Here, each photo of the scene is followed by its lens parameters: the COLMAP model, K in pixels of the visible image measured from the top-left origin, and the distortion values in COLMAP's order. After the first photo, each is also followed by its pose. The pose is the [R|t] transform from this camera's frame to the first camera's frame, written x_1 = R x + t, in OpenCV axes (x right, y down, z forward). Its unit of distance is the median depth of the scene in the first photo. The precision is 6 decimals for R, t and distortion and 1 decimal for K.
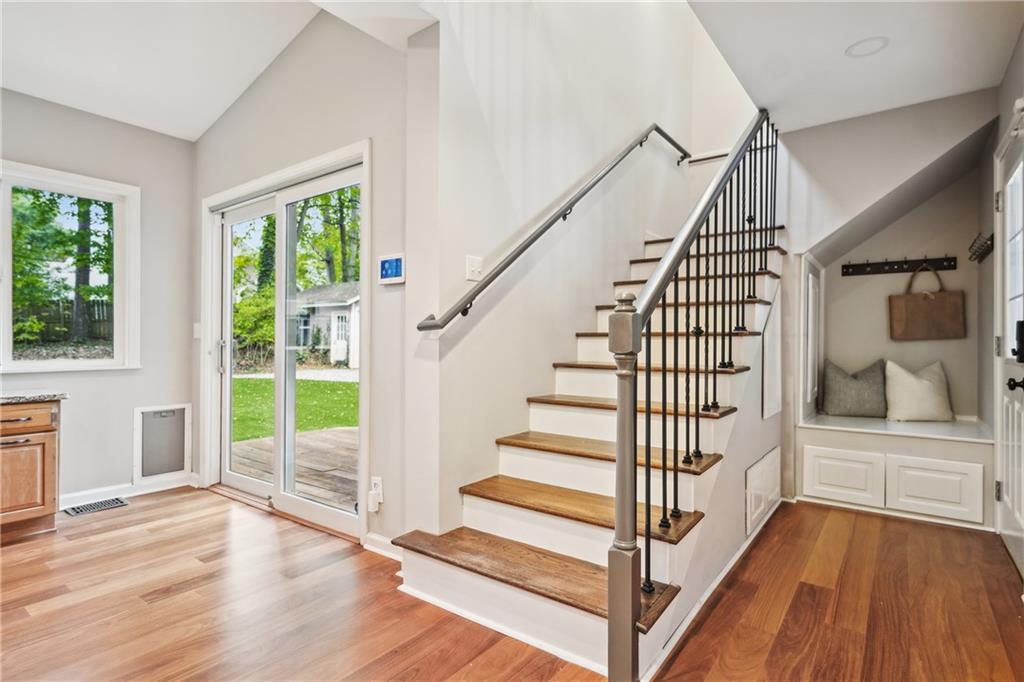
lens RADIAL K [[524.8, 0, 510.7], [0, 524.8, 344.8], [0, 0, 1]] dist [0.002353, 0.000438]
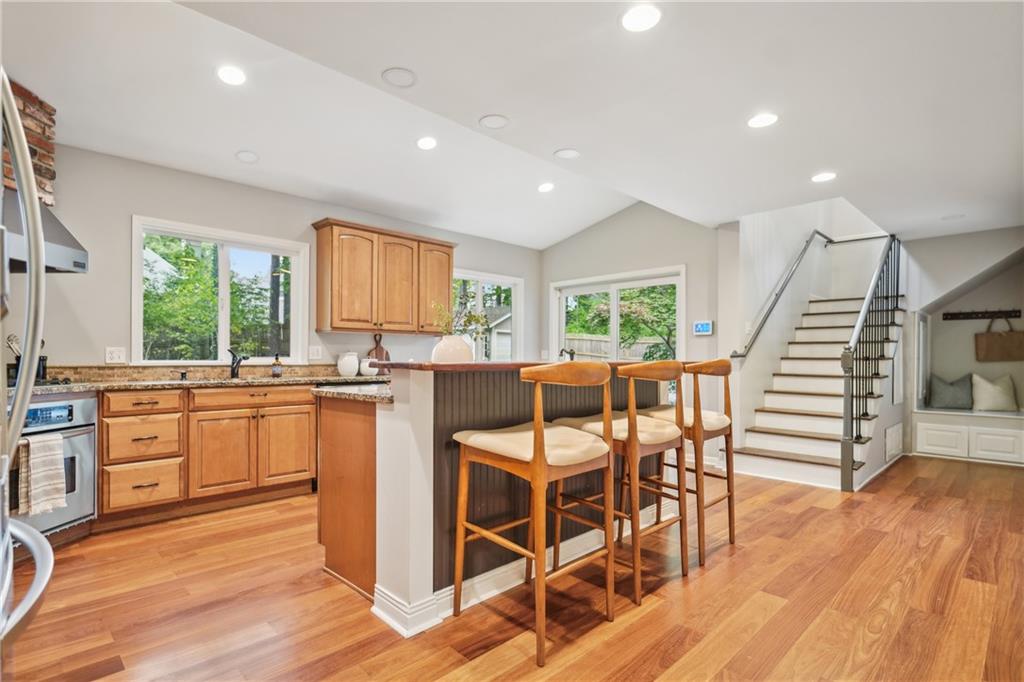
lens RADIAL K [[494.3, 0, 526.0], [0, 494.3, 358.0], [0, 0, 1]] dist [-0.001429, -0.000371]
pose [[0.988745, 0.002147, -0.149596, -0.430309], [-0.003234, 0.999970, -0.007023, -0.004393], [0.149576, 0.007428, 0.988722, -0.729519]]
